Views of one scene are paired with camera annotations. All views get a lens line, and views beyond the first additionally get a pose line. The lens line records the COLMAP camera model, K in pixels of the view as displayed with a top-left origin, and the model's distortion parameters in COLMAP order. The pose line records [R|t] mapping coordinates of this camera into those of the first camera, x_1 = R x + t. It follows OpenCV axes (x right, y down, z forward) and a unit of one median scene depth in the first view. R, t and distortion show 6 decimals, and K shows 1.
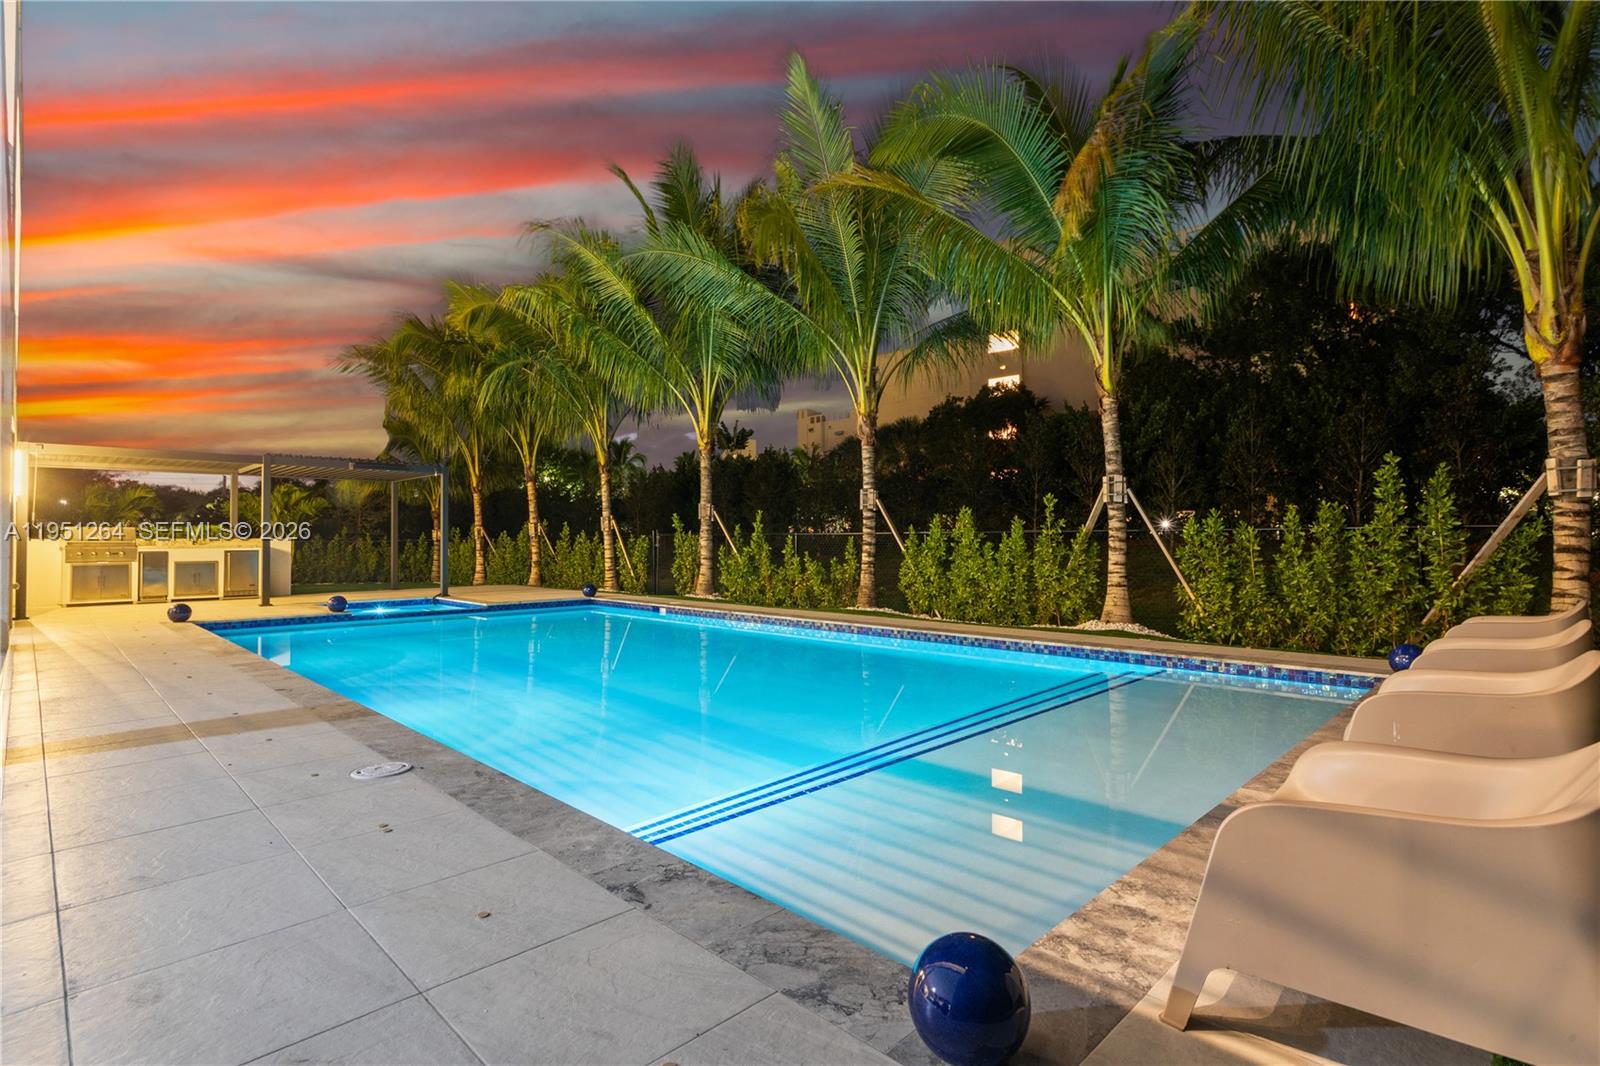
lens RADIAL K [[783.8, 0, 802.6], [0, 783.8, 526.5], [0, 0, 1]] dist [-0.005102, 0.006386]
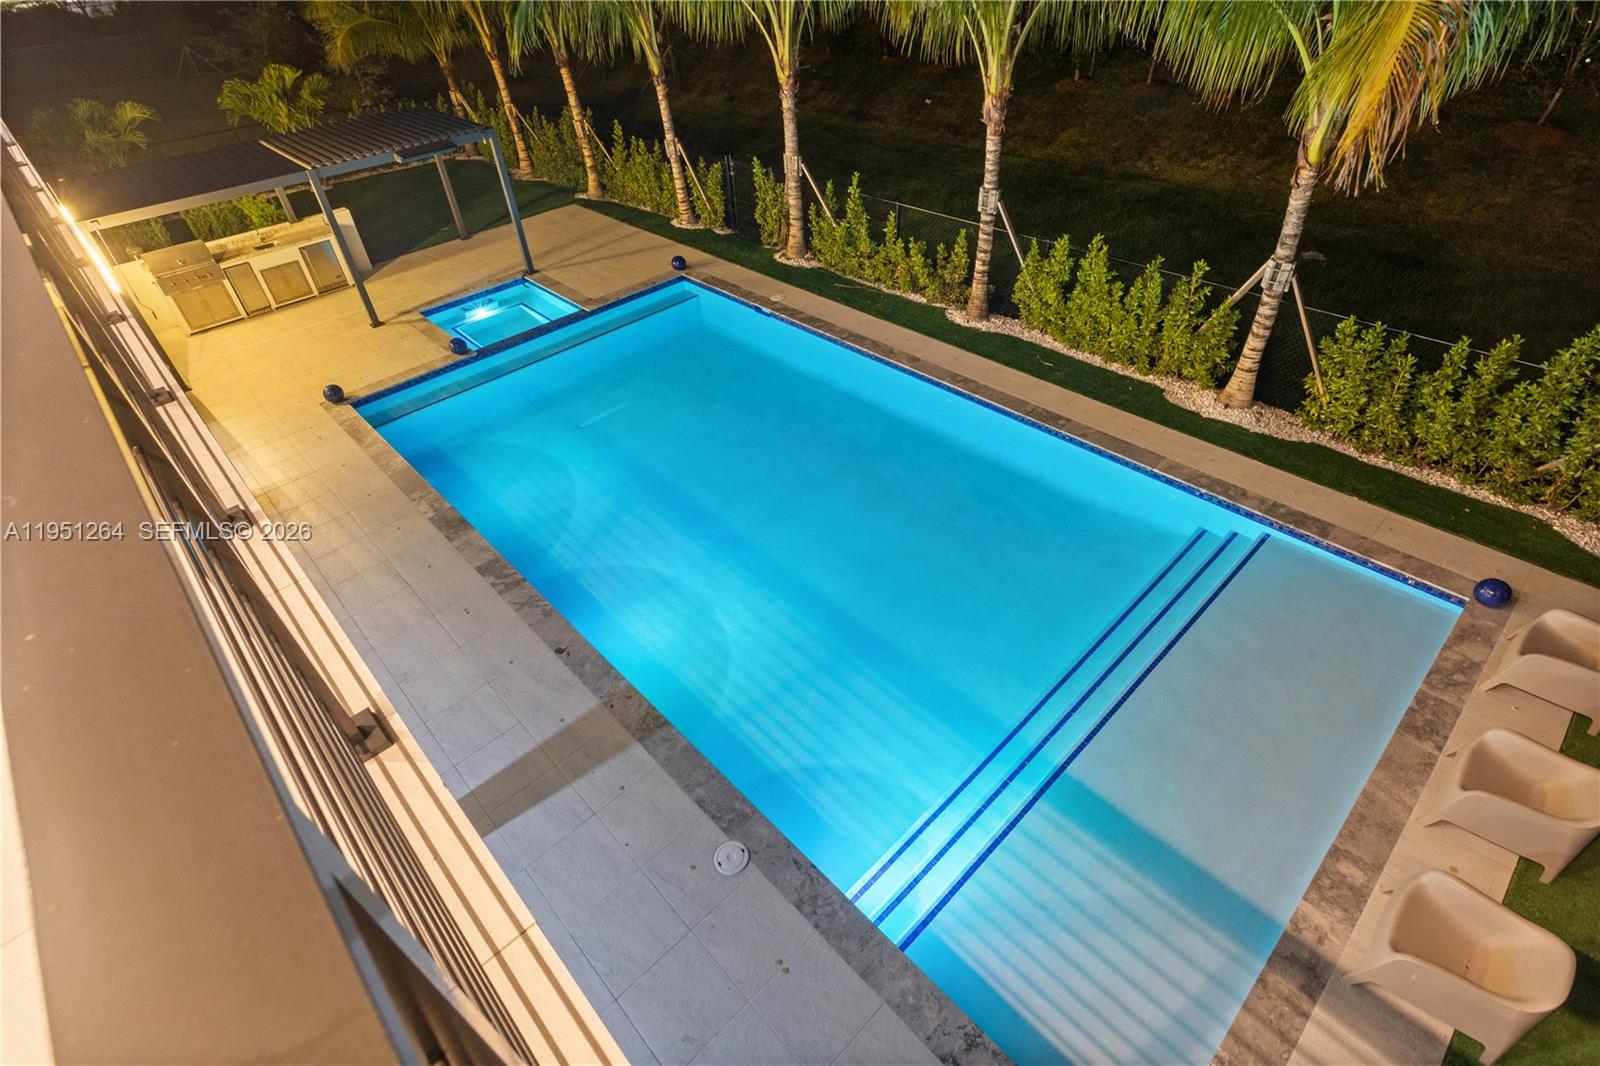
lens RADIAL K [[783.8, 0, 800.6], [0, 783.8, 523.7], [0, 0, 1]] dist [-0.005102, 0.006386]
pose [[0.998260, -0.019599, -0.055610, -0.078640], [0.051088, 0.758369, 0.649820, -0.309480], [0.029437, -0.651531, 0.758051, 0.067562]]
